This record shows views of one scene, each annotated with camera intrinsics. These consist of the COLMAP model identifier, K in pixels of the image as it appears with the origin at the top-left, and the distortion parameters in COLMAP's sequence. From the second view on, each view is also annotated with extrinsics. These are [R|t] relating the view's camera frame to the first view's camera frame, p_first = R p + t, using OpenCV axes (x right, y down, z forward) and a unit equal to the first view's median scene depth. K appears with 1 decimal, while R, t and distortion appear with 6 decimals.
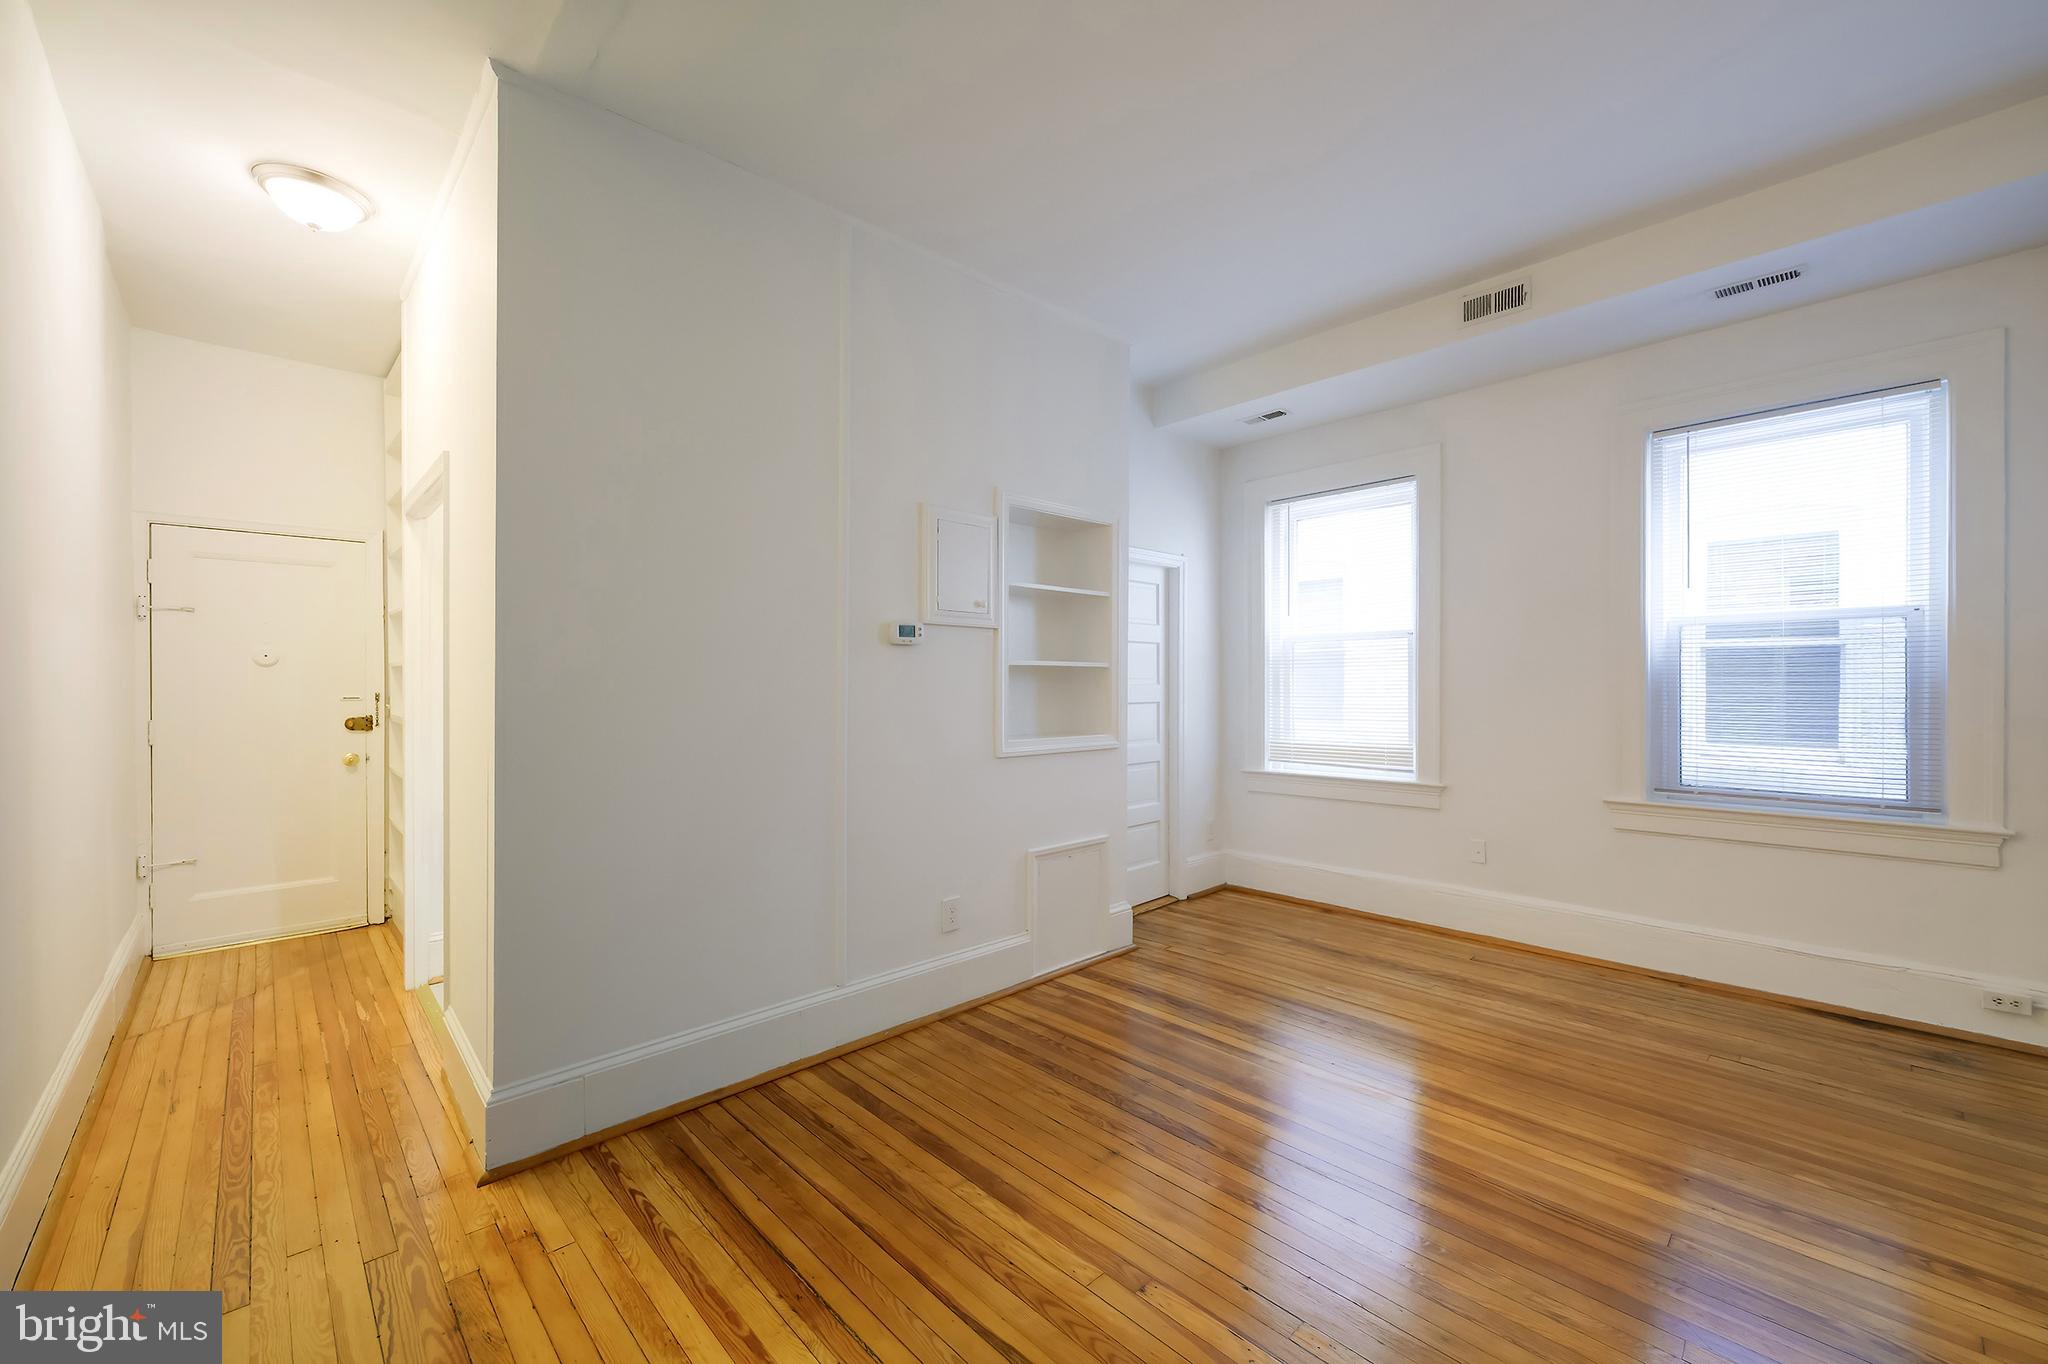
lens RADIAL K [[819.7, 0, 1032.5], [0, 819.7, 683.7], [0, 0, 1]] dist [-0.000986, 0.000123]
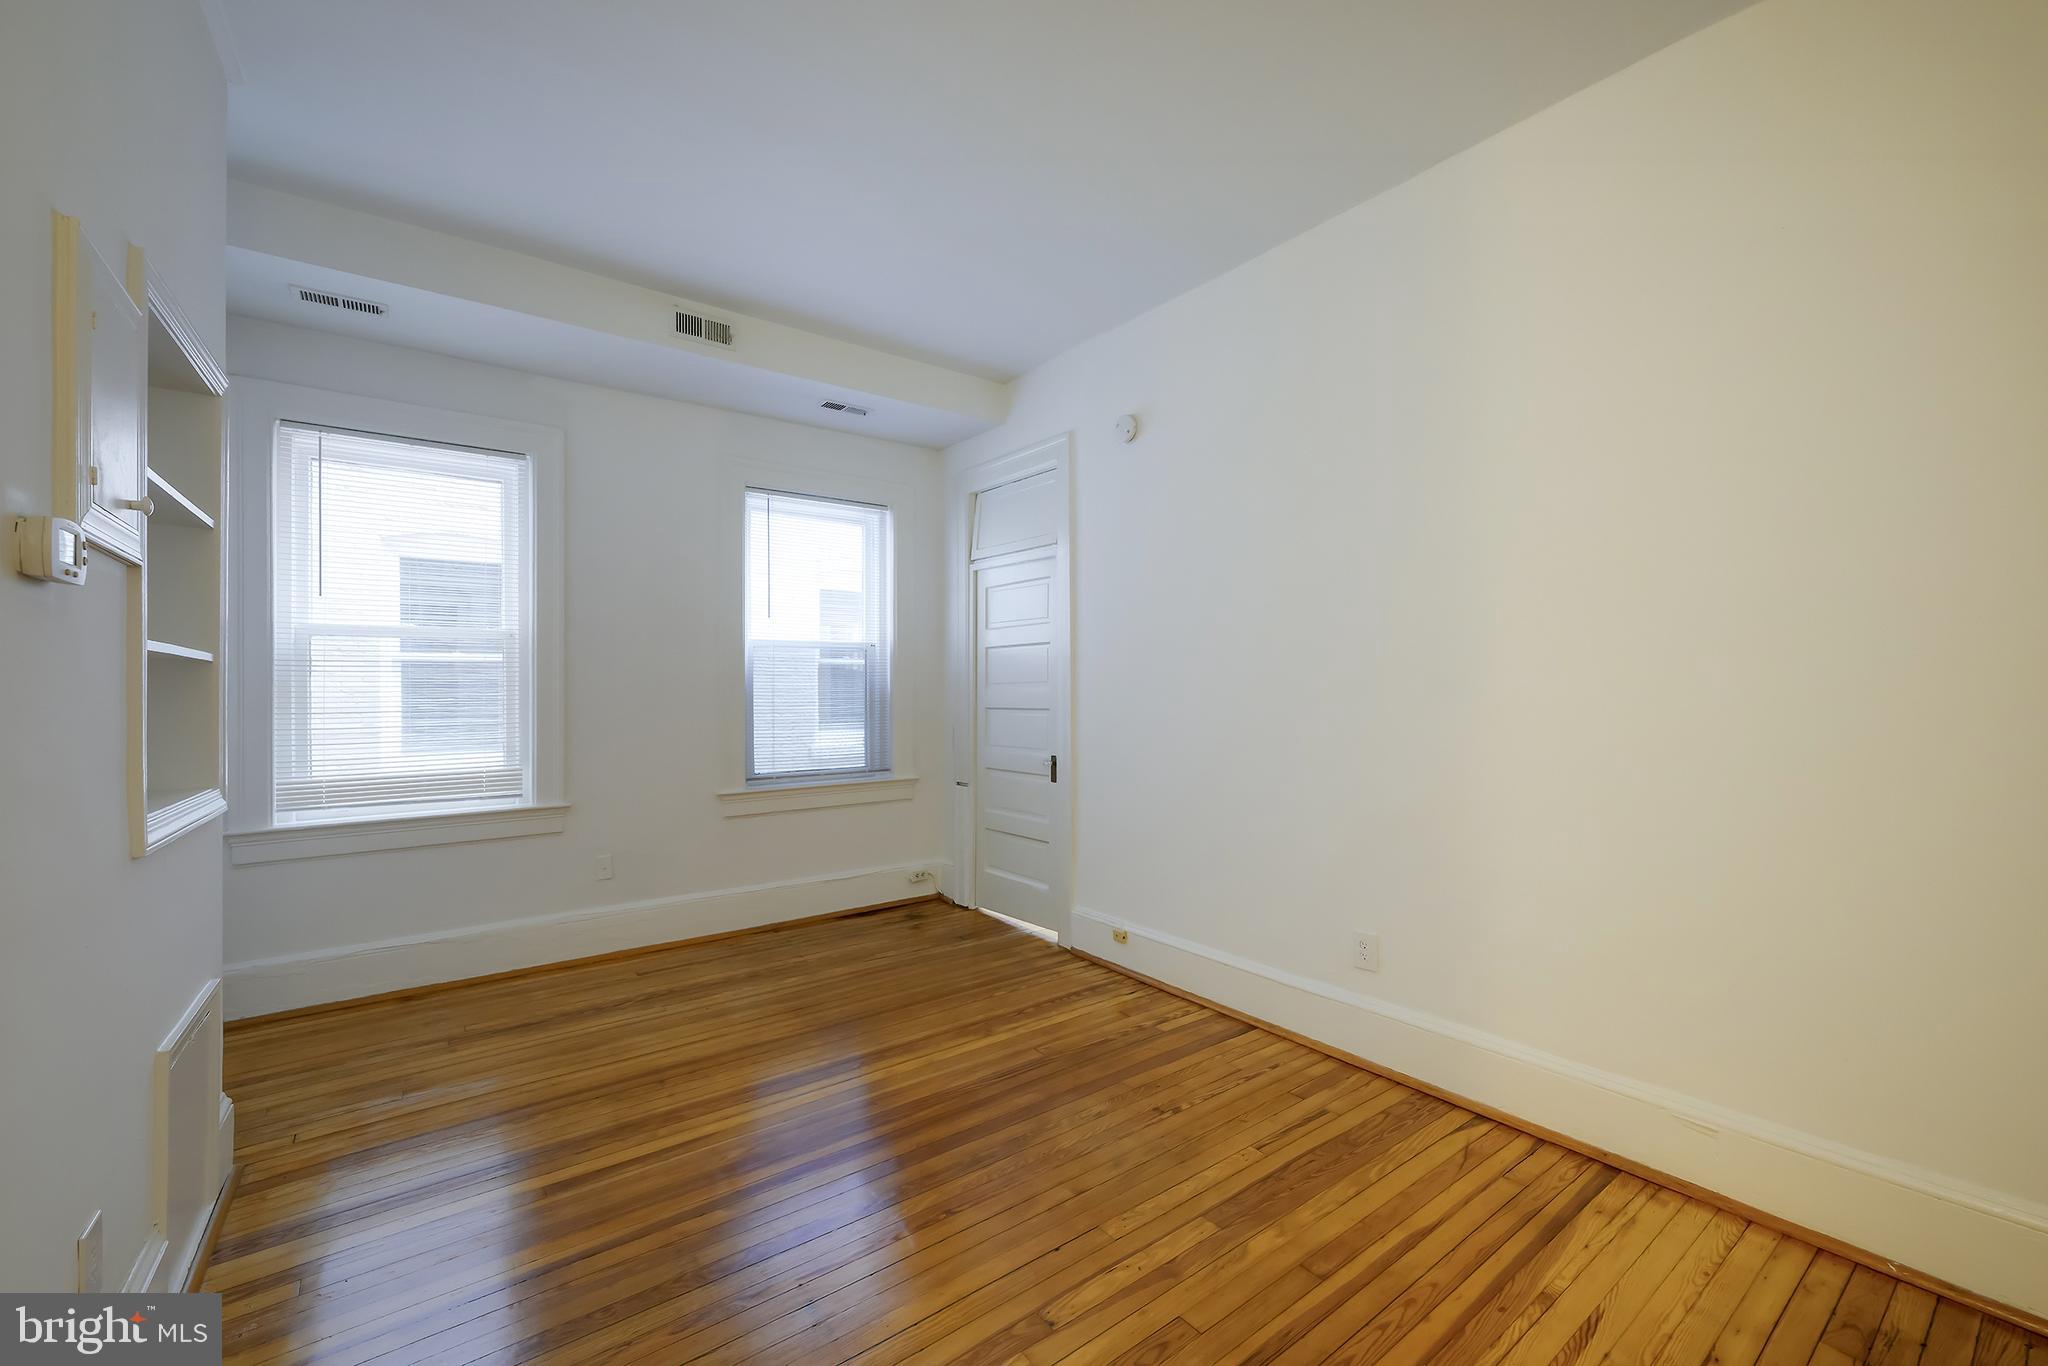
lens RADIAL K [[816.6, 0, 1026.0], [0, 816.6, 689.4], [0, 0, 1]] dist [-0.000659, 0.000024]
pose [[0.117559, 0.004580, 0.993055, -0.447833], [0.006279, 0.999966, -0.005355, 0.004602], [-0.993046, 0.006865, 0.117526, 0.501988]]
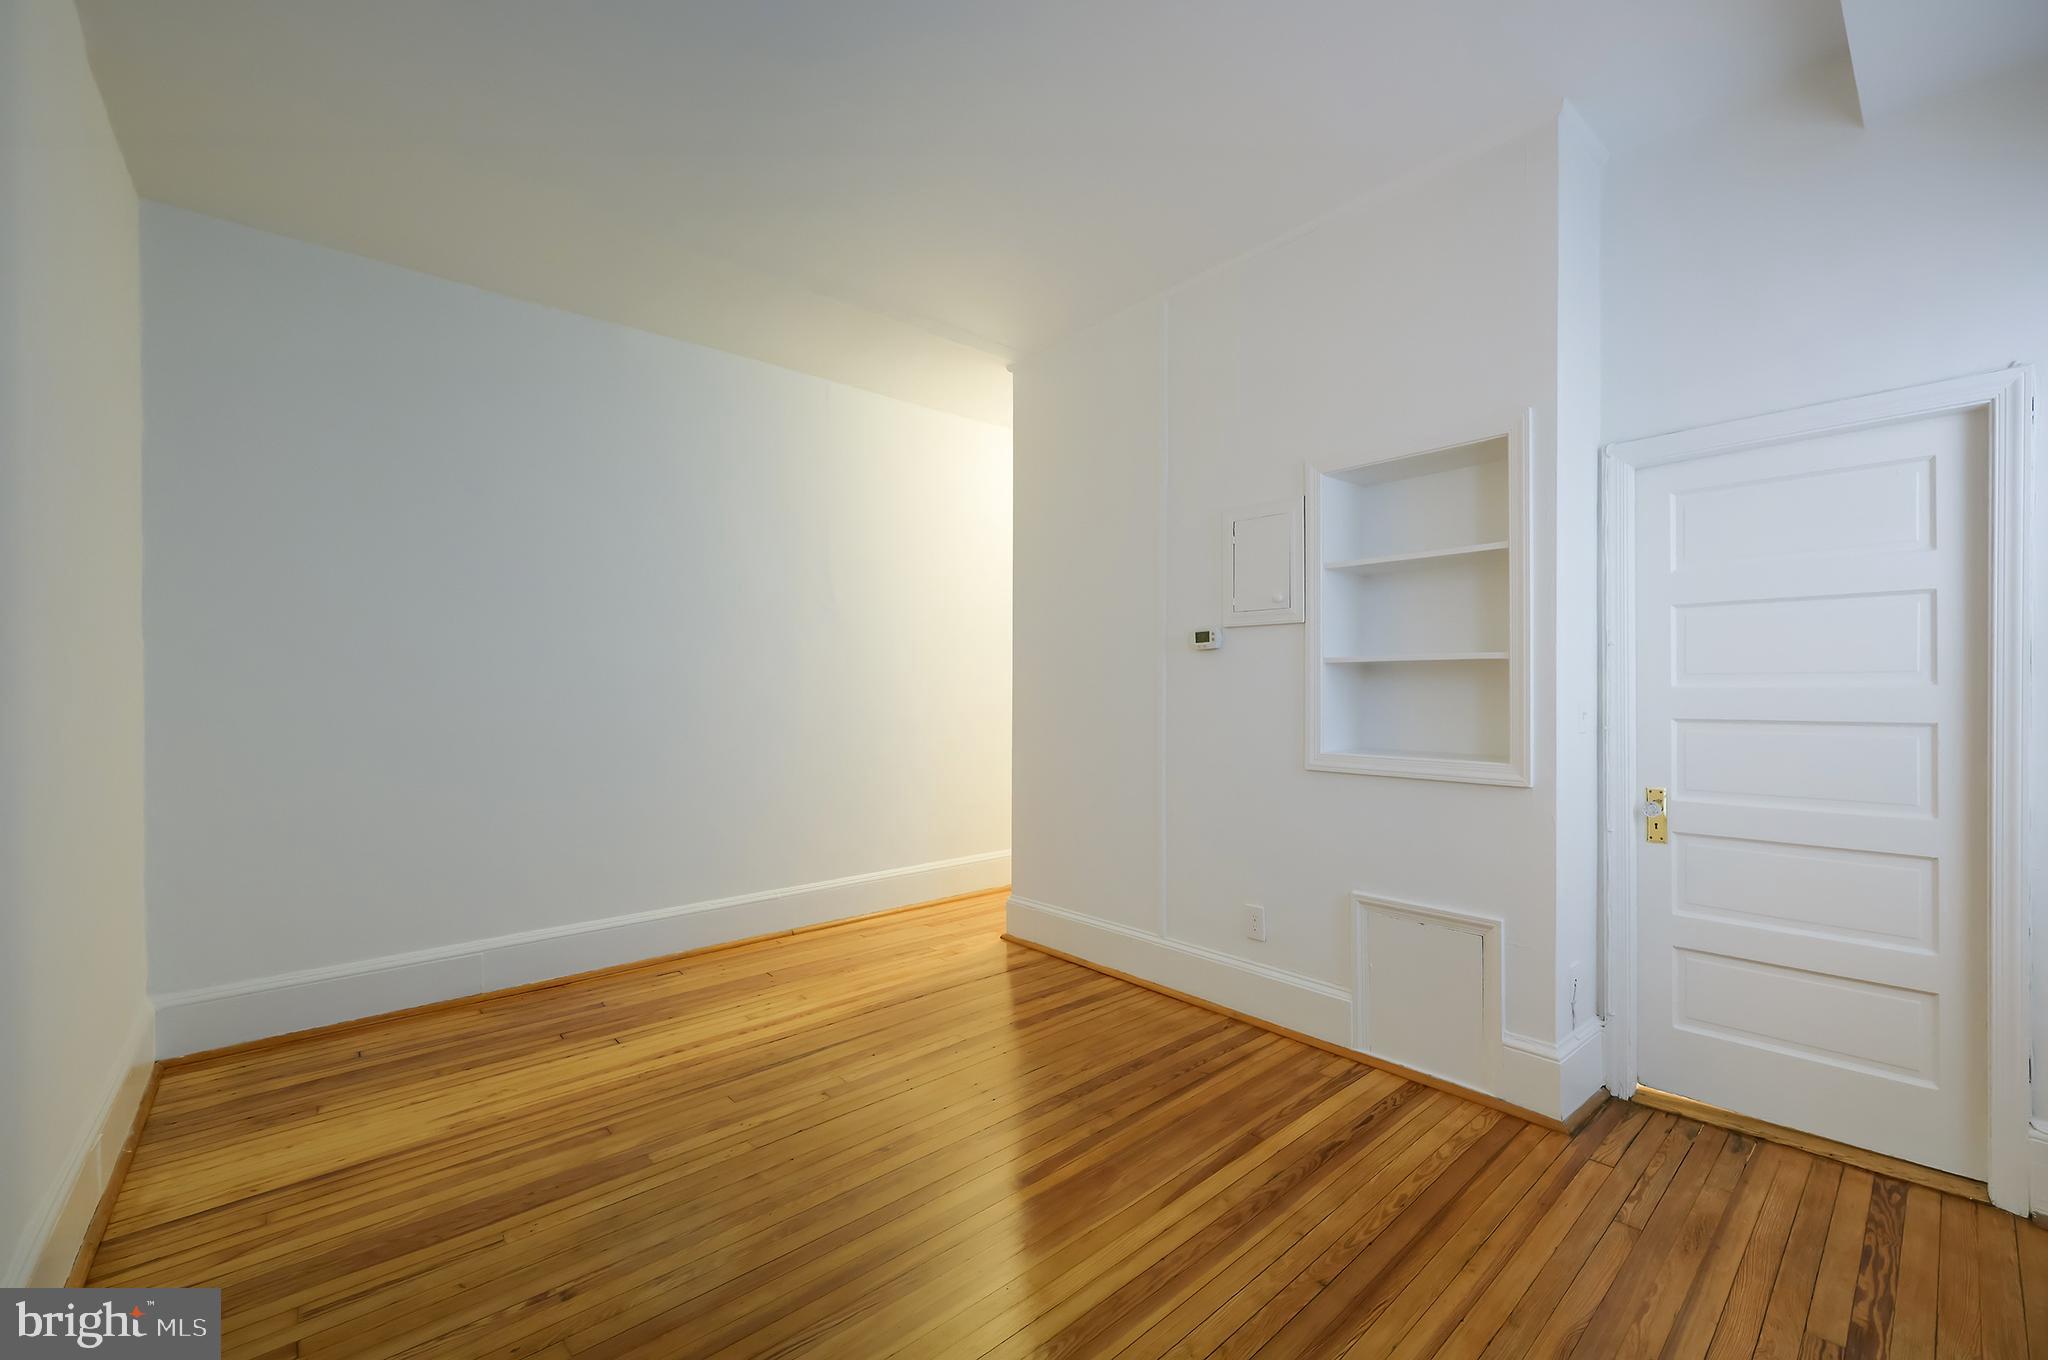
lens RADIAL K [[846.1, 0, 1098.0], [0, 846.1, 682.9], [0, 0, 1]] dist [-0.000091, -0.000094]
pose [[-0.003597, -0.003268, -0.999988, 0.920093], [0.002659, 0.999991, -0.003278, -0.000227], [0.999990, -0.002671, -0.003588, 0.830077]]
